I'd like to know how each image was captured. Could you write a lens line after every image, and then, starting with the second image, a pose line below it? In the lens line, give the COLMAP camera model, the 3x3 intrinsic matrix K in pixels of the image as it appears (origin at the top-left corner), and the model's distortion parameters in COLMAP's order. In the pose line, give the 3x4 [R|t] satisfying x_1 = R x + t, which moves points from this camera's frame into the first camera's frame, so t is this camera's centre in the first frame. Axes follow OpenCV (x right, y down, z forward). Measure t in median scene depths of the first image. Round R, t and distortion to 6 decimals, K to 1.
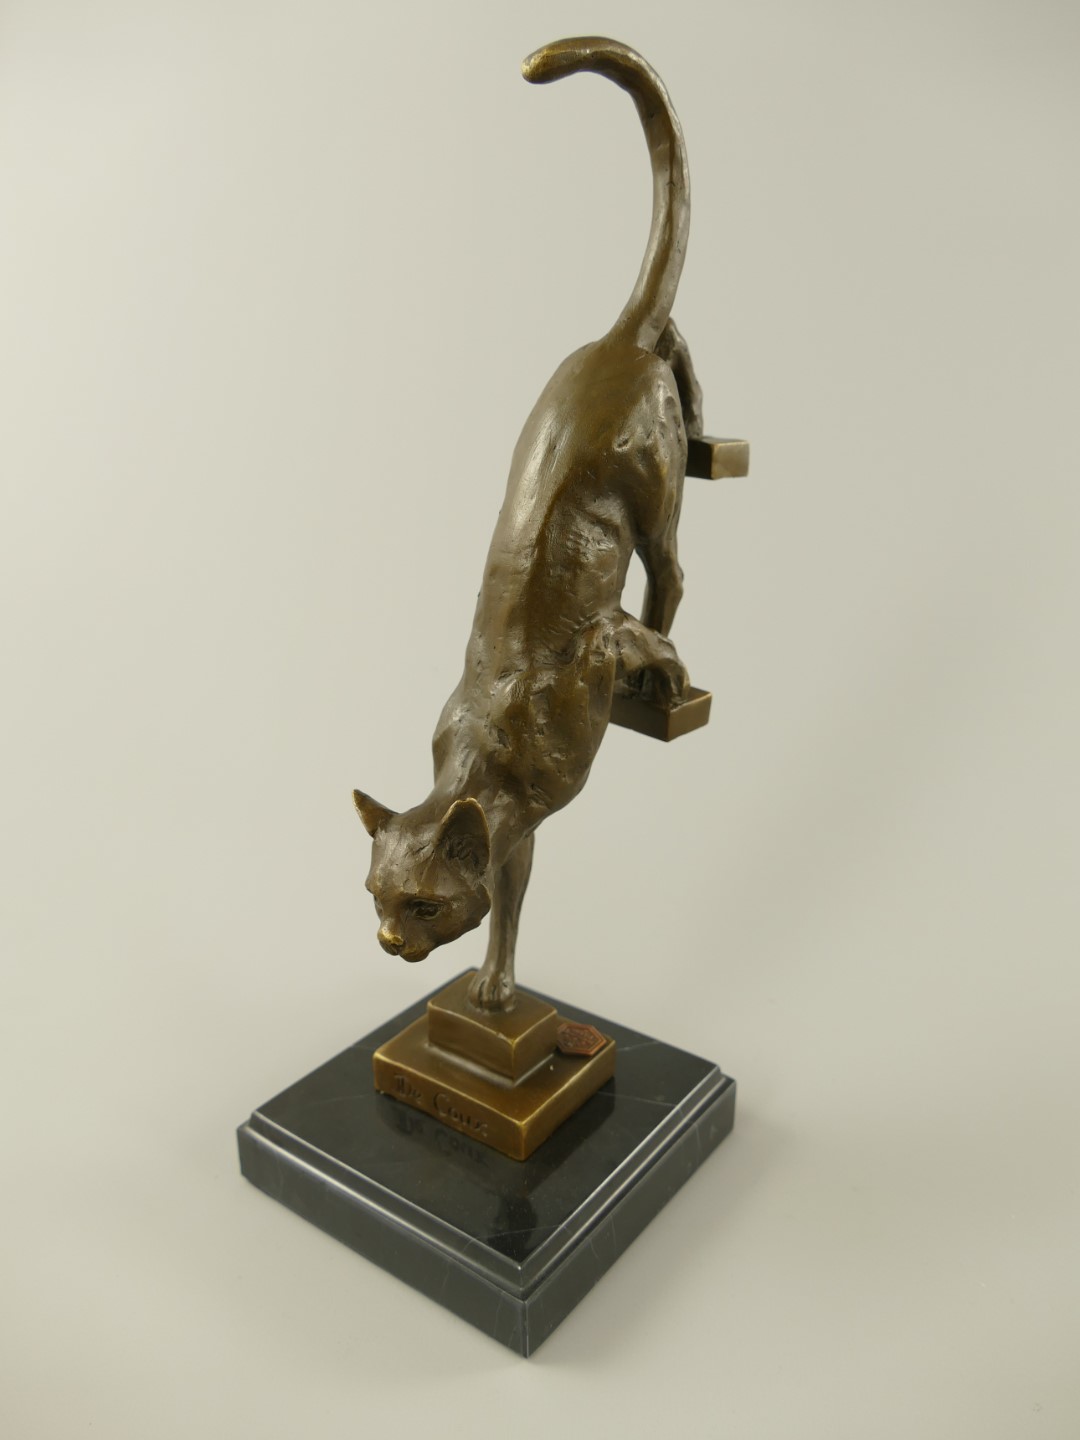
lens RADIAL K [[1145.3, 0, 540.0], [0, 1145.3, 720.0], [0, 0, 1]] dist [-0.006762, -0.001486]
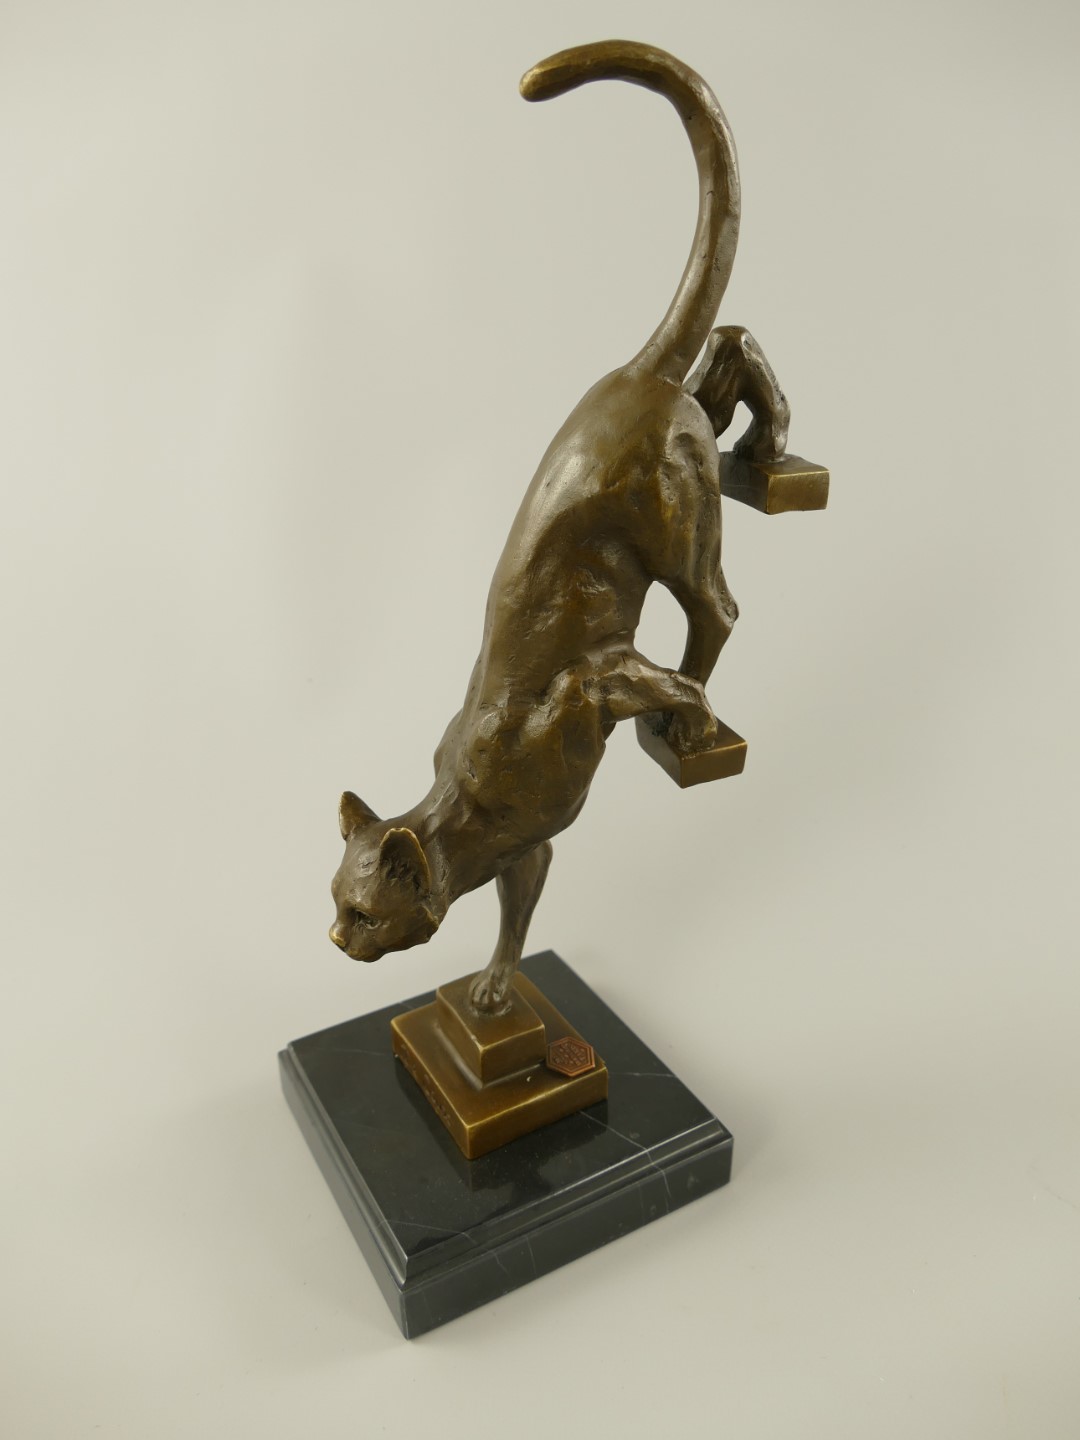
lens RADIAL K [[1145.3, 0, 540.0], [0, 1145.3, 720.0], [0, 0, 1]] dist [-0.006762, -0.001486]
pose [[0.914010, 0.154609, -0.375075, 0.377232], [-0.113408, 0.985049, 0.129683, -0.157169], [0.389517, -0.075995, 0.917879, 0.090305]]
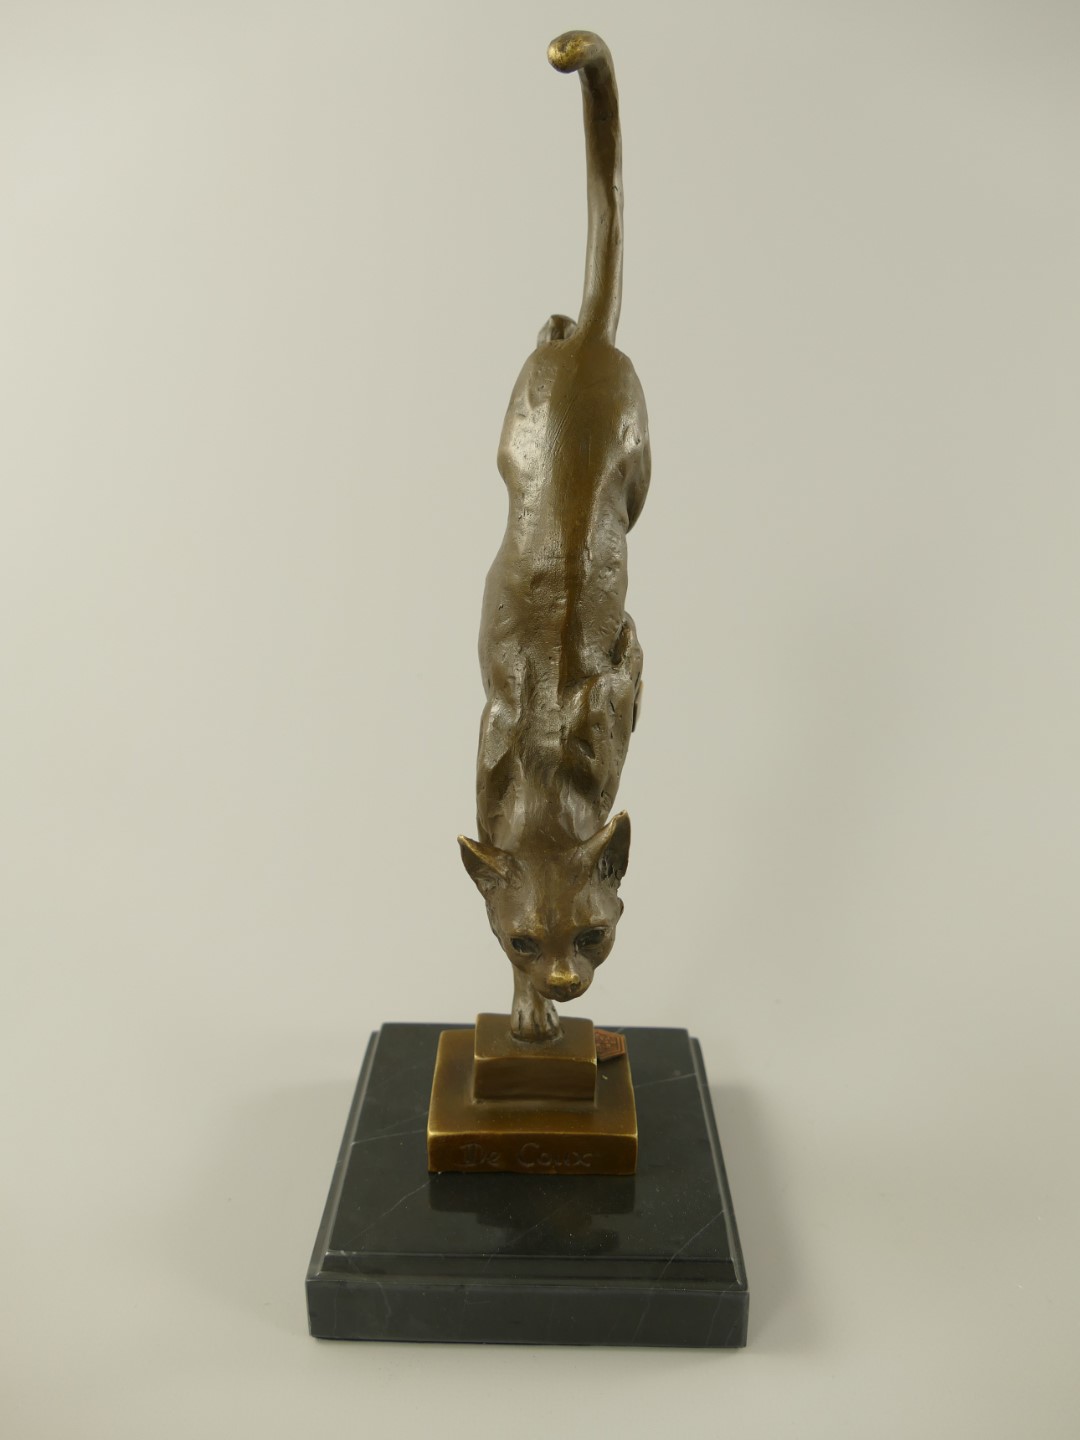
lens RADIAL K [[1145.3, 0, 540.0], [0, 1145.3, 720.0], [0, 0, 1]] dist [-0.006762, -0.001486]
pose [[0.808889, -0.156137, 0.566851, -0.566030], [0.163828, 0.985767, 0.037745, -0.047437], [-0.564676, 0.062334, 0.822955, 0.213251]]
